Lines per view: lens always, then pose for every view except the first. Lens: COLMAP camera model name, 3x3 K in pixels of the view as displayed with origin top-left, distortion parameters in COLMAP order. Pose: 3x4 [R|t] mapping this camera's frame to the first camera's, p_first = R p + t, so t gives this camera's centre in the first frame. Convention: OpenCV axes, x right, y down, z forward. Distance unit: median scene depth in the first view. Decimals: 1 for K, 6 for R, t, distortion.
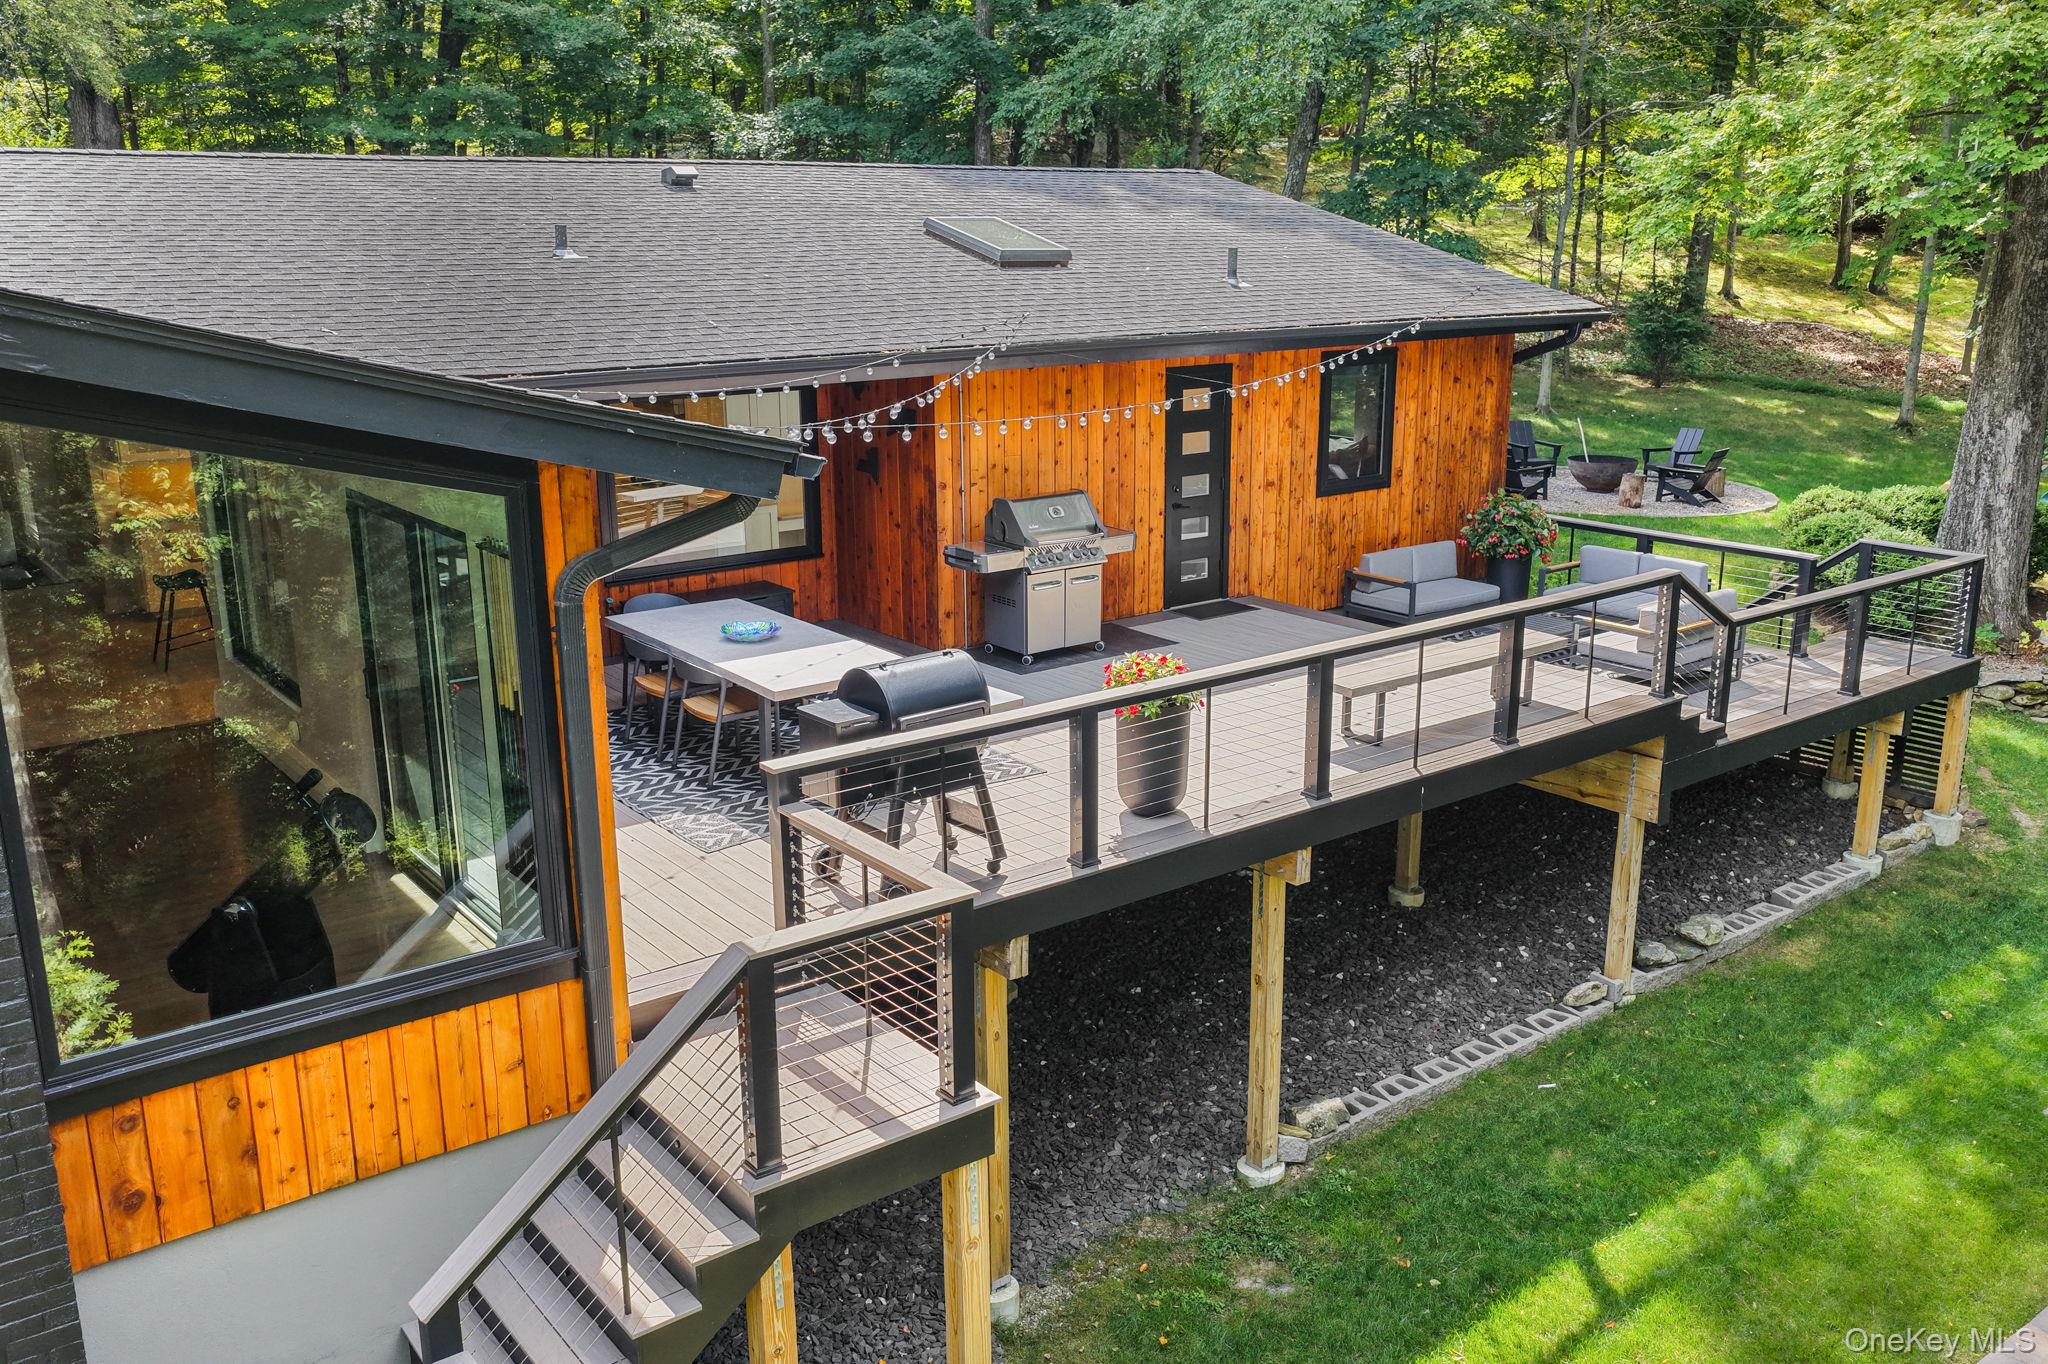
lens RADIAL K [[1713.0, 0, 1025.8], [0, 1713.0, 679.7], [0, 0, 1]] dist [0.010463, 0.002225]
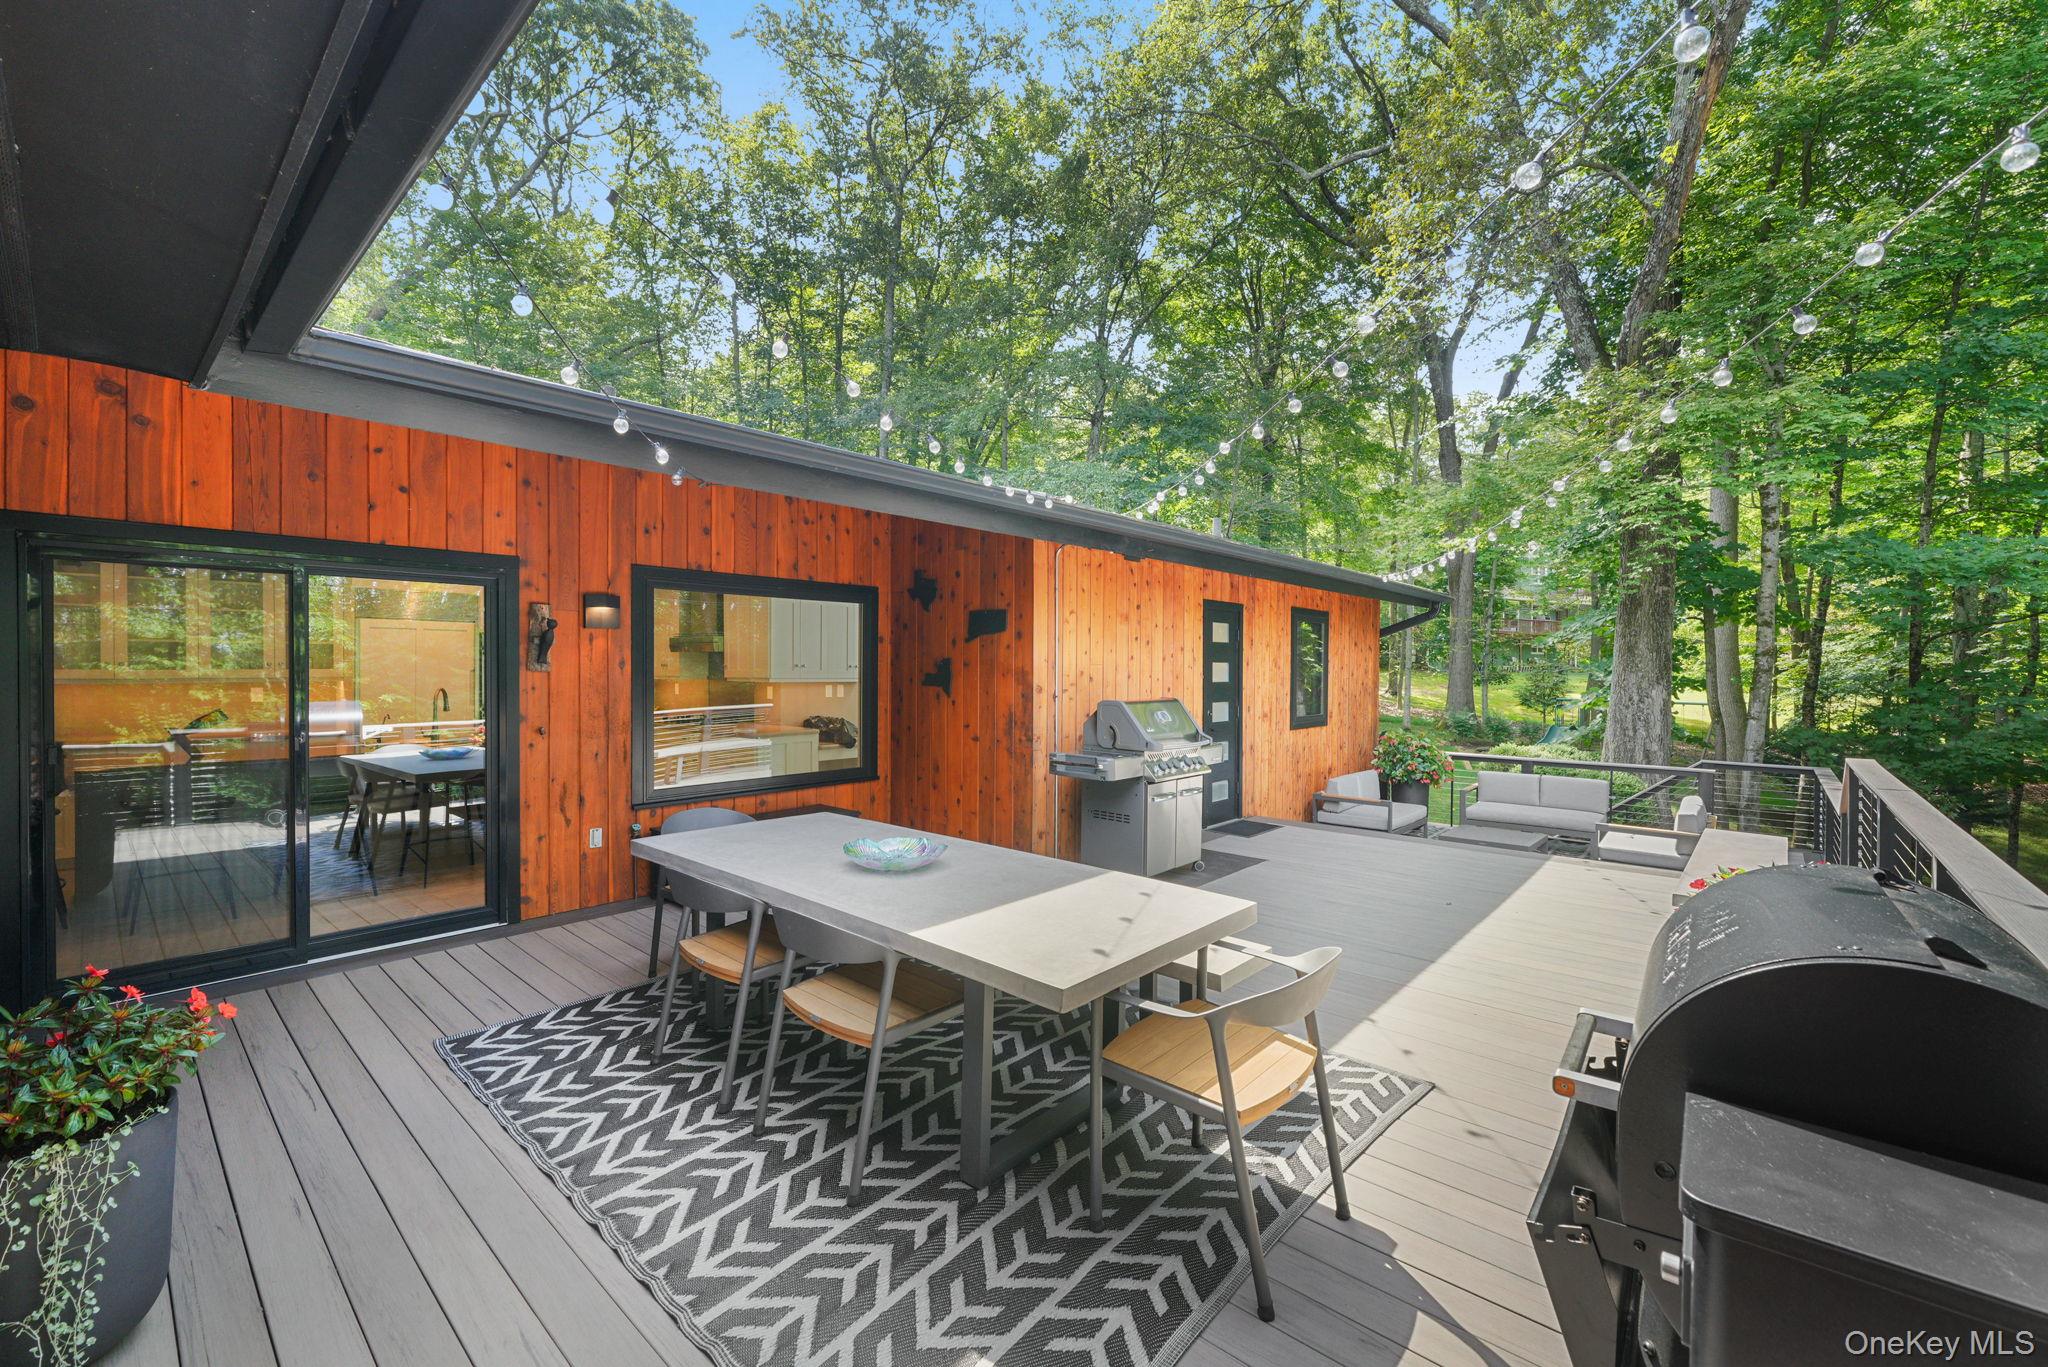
lens RADIAL K [[849.6, 0, 1019.0], [0, 849.6, 669.6], [0, 0, 1]] dist [-0.000133, 0.000030]
pose [[0.982292, 0.009882, 0.187096, -0.129891], [0.037486, 0.968051, -0.247936, -0.011220], [-0.183569, 0.250559, 0.950538, 0.521289]]
